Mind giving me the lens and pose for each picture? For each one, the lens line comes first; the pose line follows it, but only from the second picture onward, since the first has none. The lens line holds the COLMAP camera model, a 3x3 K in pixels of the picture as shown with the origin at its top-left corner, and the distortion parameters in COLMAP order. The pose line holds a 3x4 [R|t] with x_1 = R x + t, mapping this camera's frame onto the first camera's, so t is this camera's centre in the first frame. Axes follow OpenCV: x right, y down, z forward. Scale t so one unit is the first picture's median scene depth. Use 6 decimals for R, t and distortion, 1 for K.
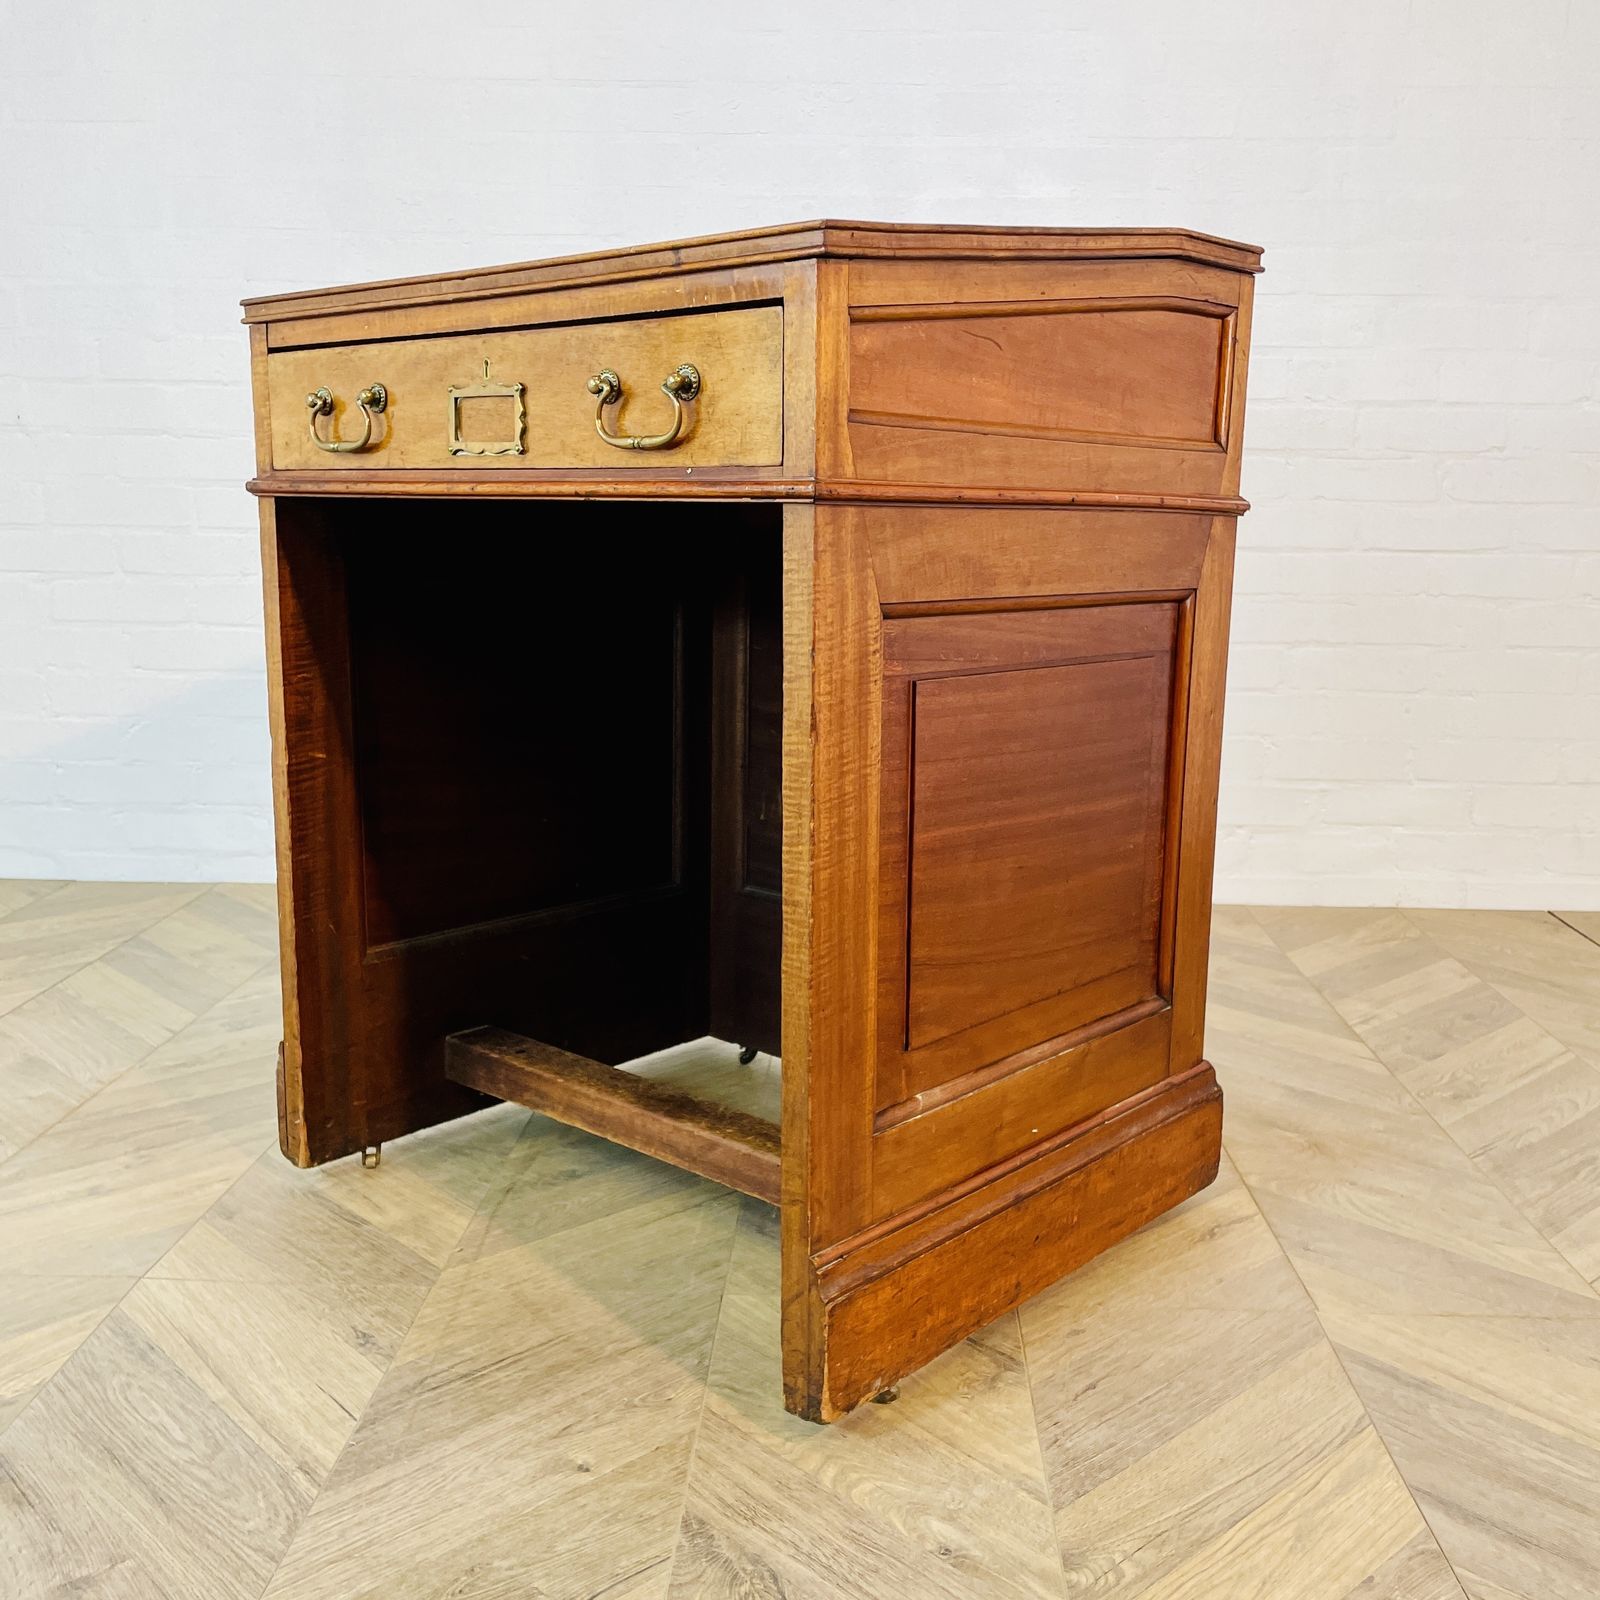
lens RADIAL K [[1633.1, 0, 822.6], [0, 1633.1, 807.4], [0, 0, 1]] dist [0.080389, -0.105727]
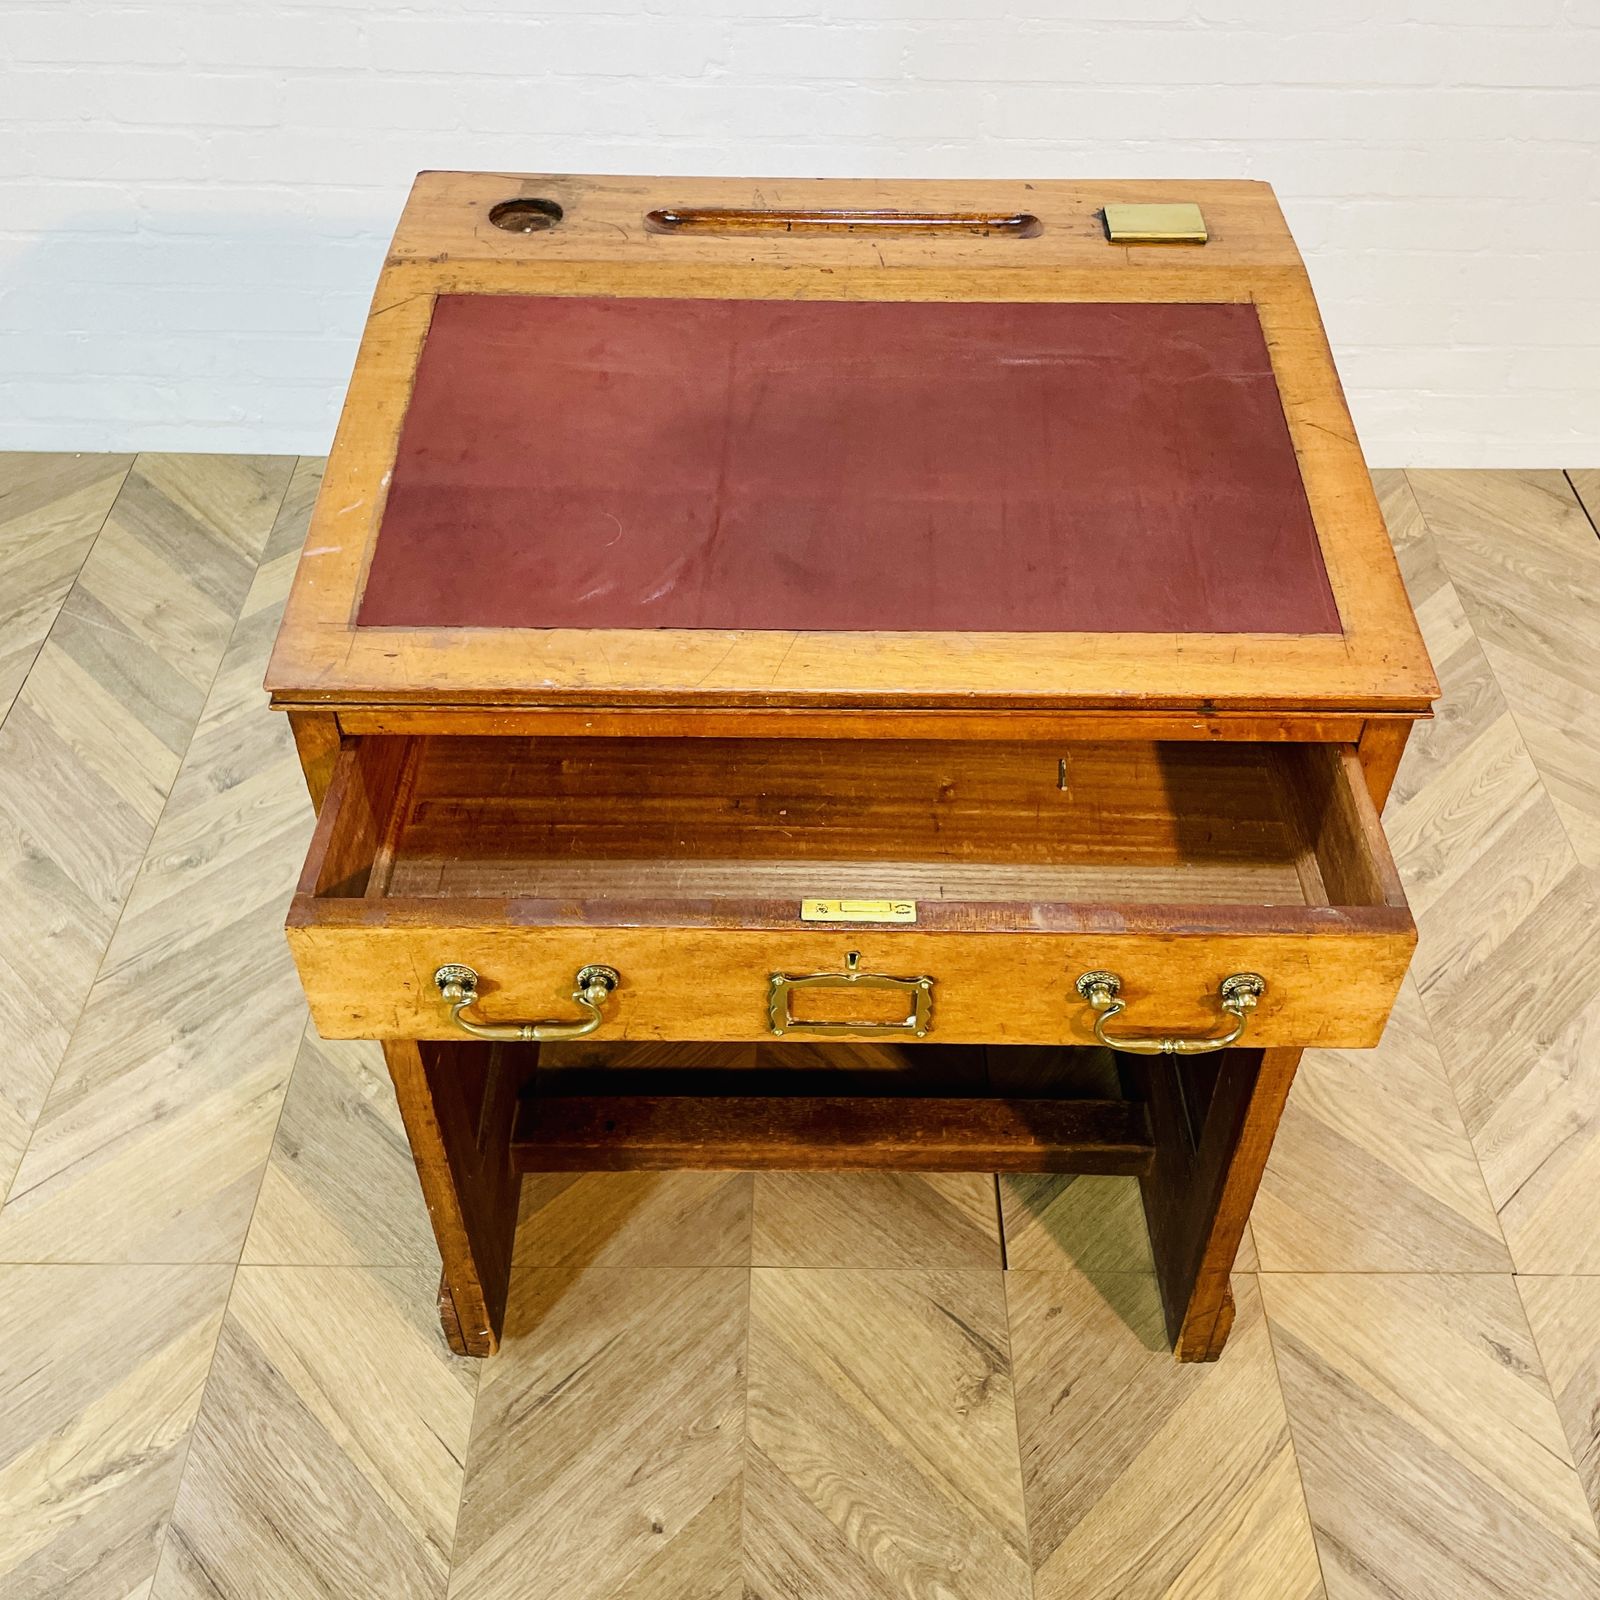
lens RADIAL K [[1678.5, 0, 807.9], [0, 1678.5, 793.7], [0, 0, 1]] dist [0.086025, -0.114589]
pose [[0.999468, -0.022894, 0.023222, -0.045017], [0.006131, 0.831364, 0.555695, -0.720439], [-0.032028, -0.555257, 0.831062, 0.223113]]
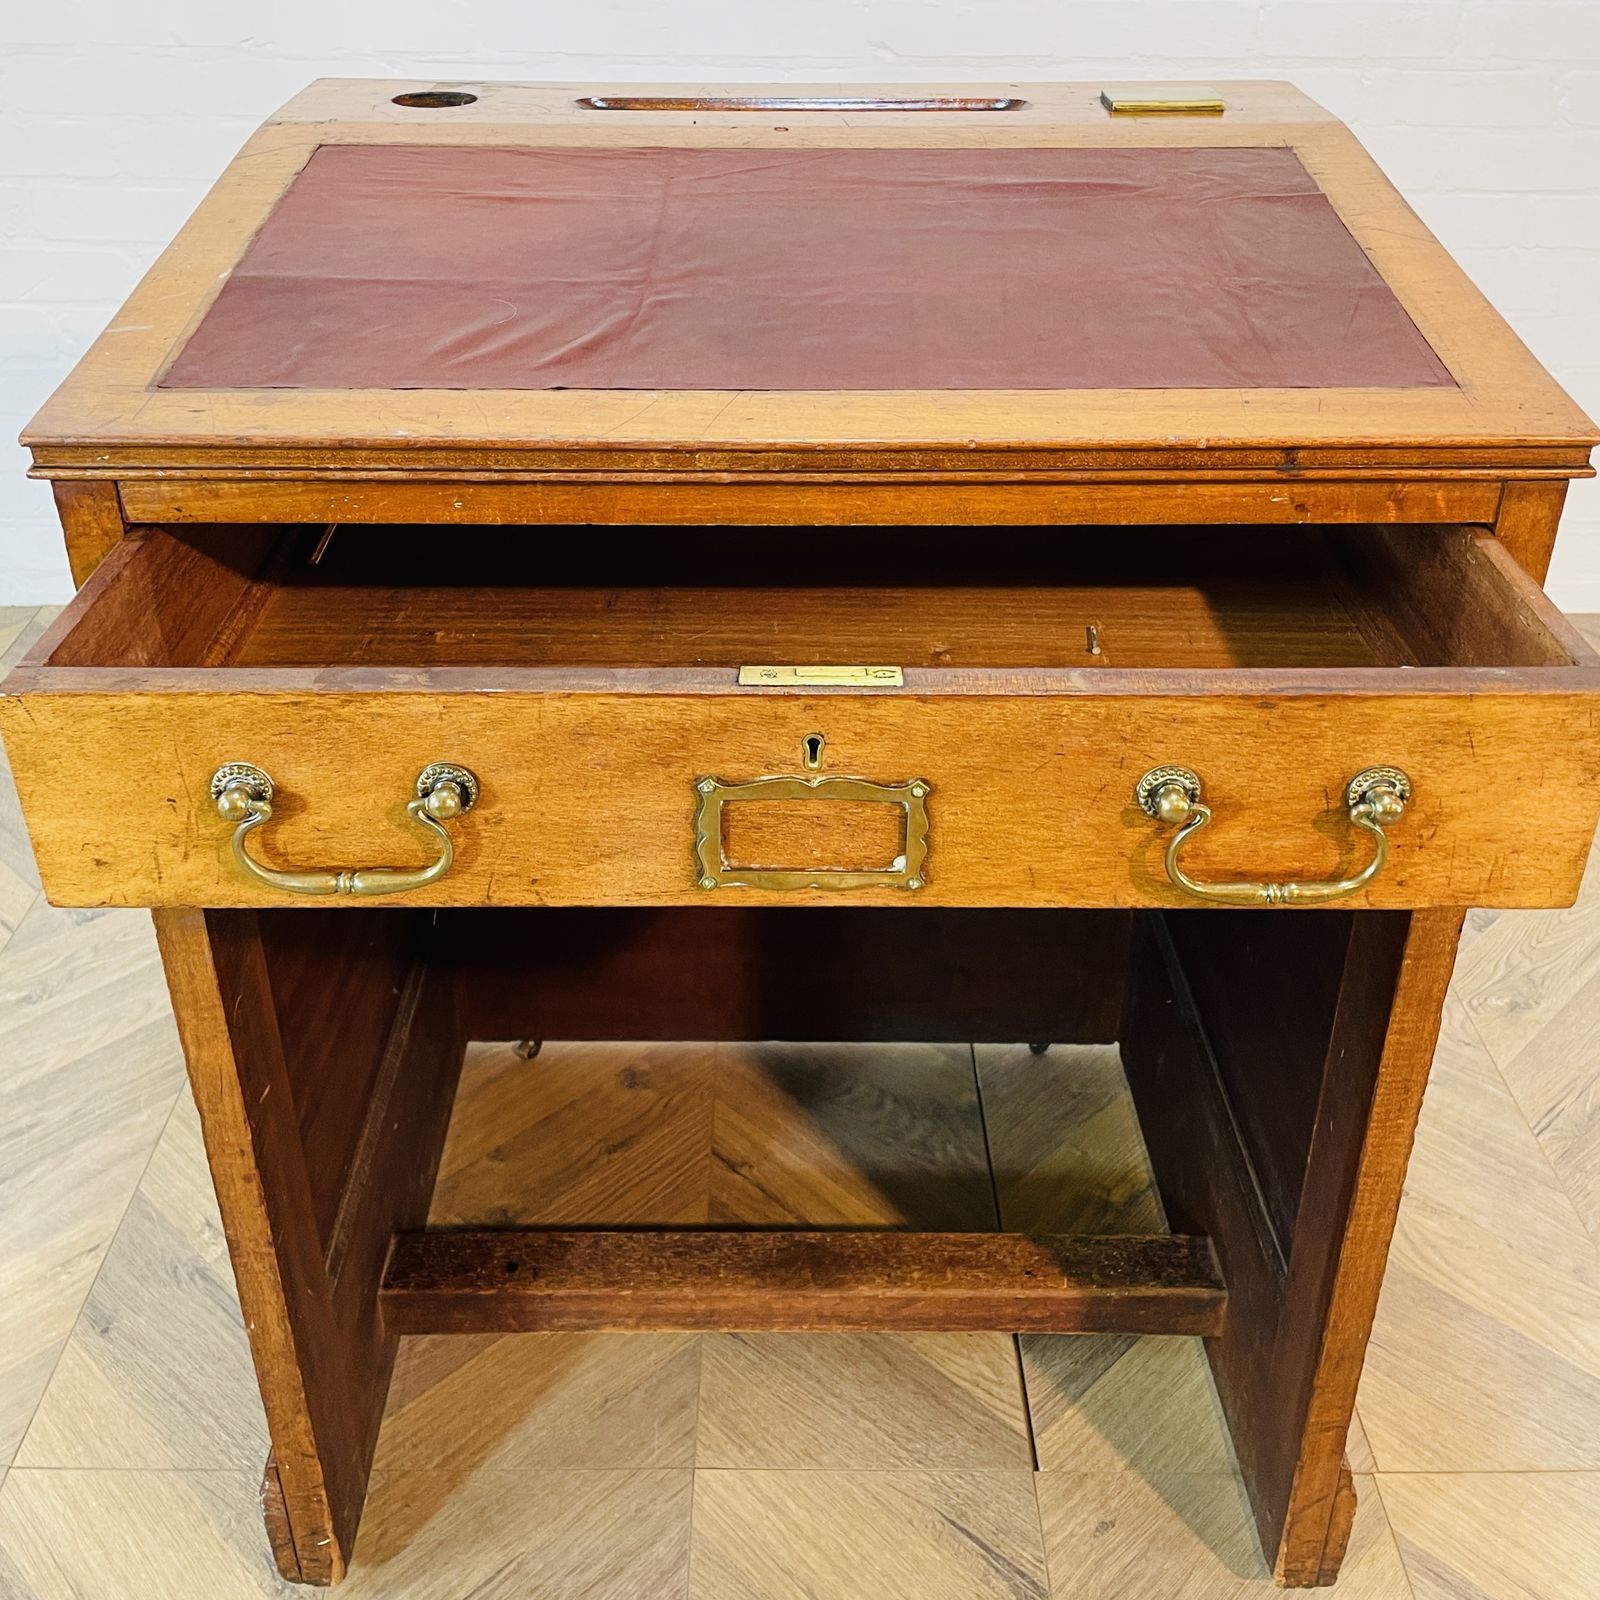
lens RADIAL K [[1720.9, 0, 782.1], [0, 1720.9, 730.2], [0, 0, 1]] dist [0.071641, -0.089700]
pose [[0.999386, -0.023765, 0.025765, -0.032387], [0.013704, 0.941469, 0.336821, -0.422173], [-0.032261, -0.336261, 0.941216, 0.306218]]
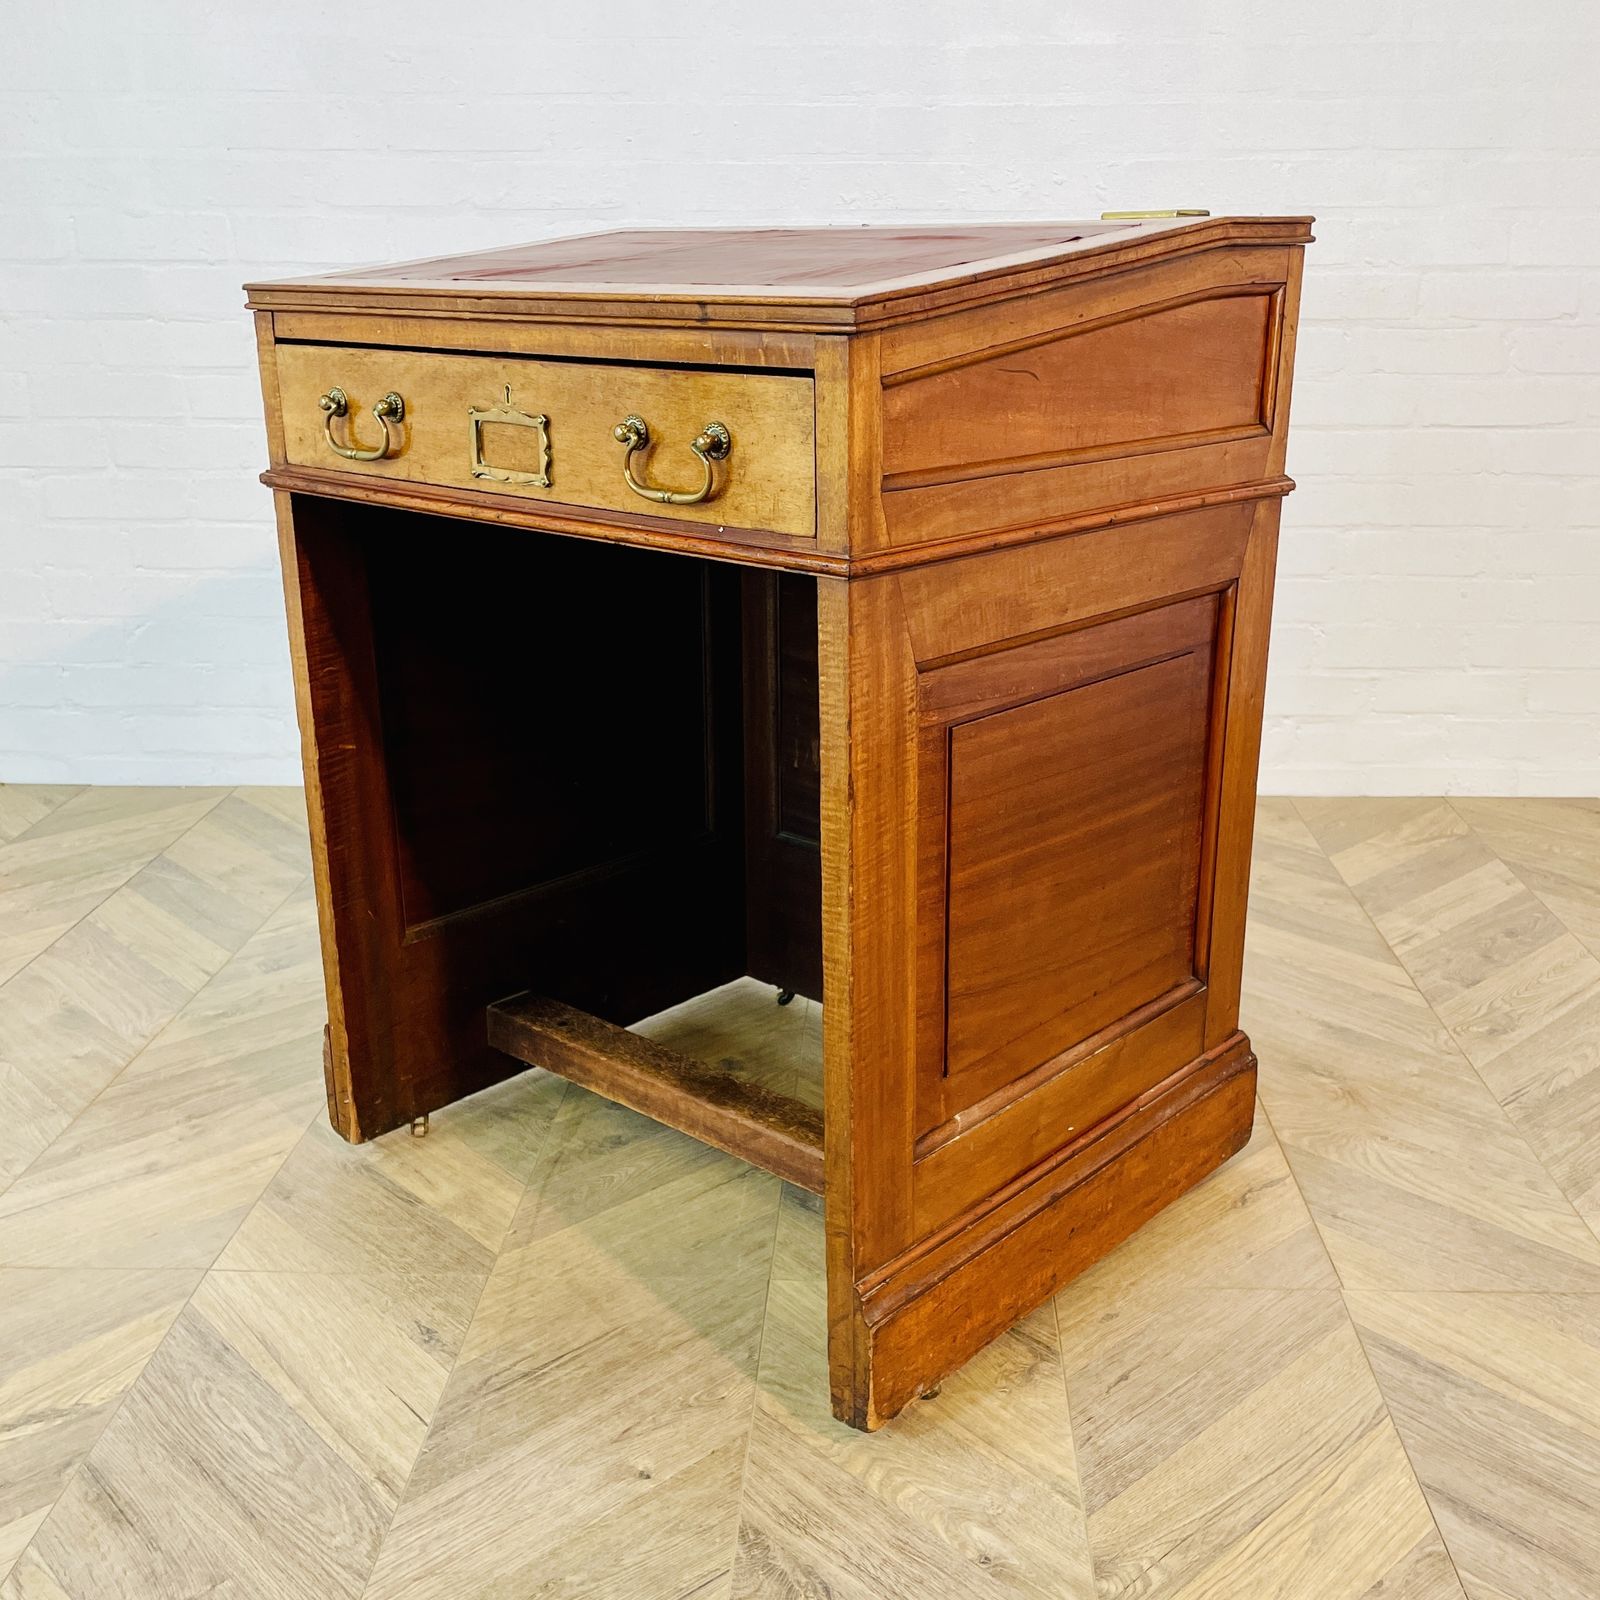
lens RADIAL K [[1725.9, 0, 847.2], [0, 1725.9, 819.8], [0, 0, 1]] dist [0.078601, -0.102391]
pose [[0.999890, -0.014261, -0.004148, -0.003251], [0.014694, 0.990512, 0.136640, -0.157977], [0.002160, -0.136686, 0.990612, -0.050534]]
